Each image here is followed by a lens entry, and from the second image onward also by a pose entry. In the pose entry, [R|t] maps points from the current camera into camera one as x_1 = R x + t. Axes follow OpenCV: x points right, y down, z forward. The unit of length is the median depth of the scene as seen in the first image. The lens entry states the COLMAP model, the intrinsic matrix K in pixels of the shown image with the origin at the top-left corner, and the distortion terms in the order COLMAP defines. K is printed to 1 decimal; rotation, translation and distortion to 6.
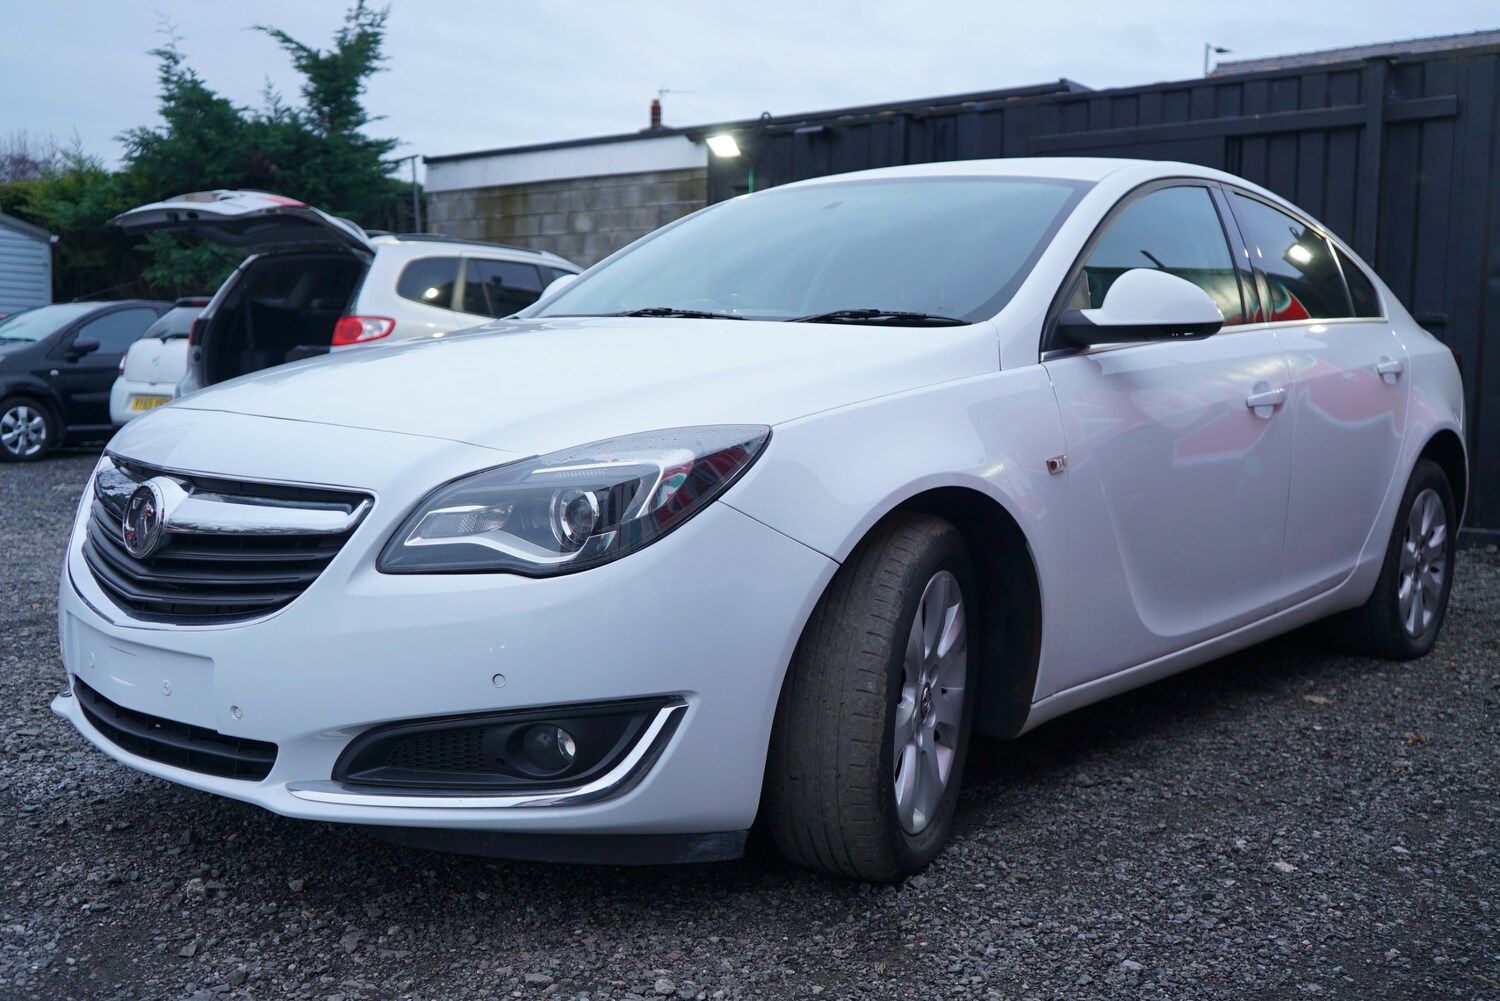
lens RADIAL K [[1436.3, 0, 740.8], [0, 1436.3, 496.3], [0, 0, 1]] dist [0.006195, 0.000000]
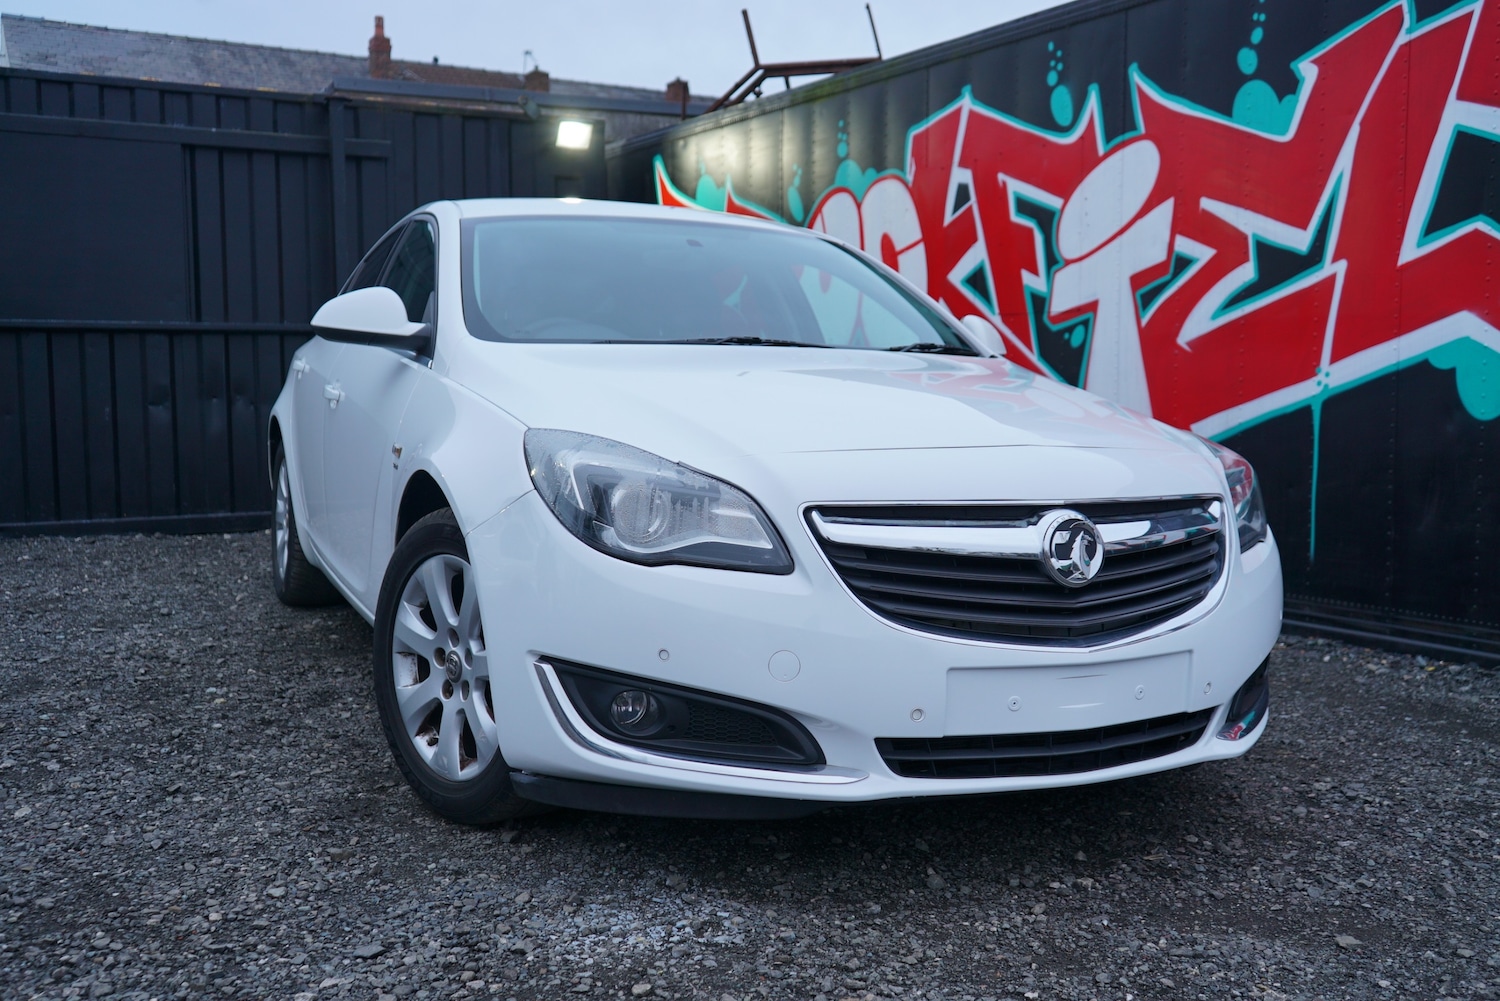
lens RADIAL K [[1436.3, 0, 751.3], [0, 1436.3, 497.4], [0, 0, 1]] dist [0.006195, 0.000000]
pose [[0.393937, -0.093912, 0.914327, -1.203055], [0.086660, 0.994130, 0.064772, -0.091505], [-0.915043, 0.053720, 0.399763, 0.647868]]
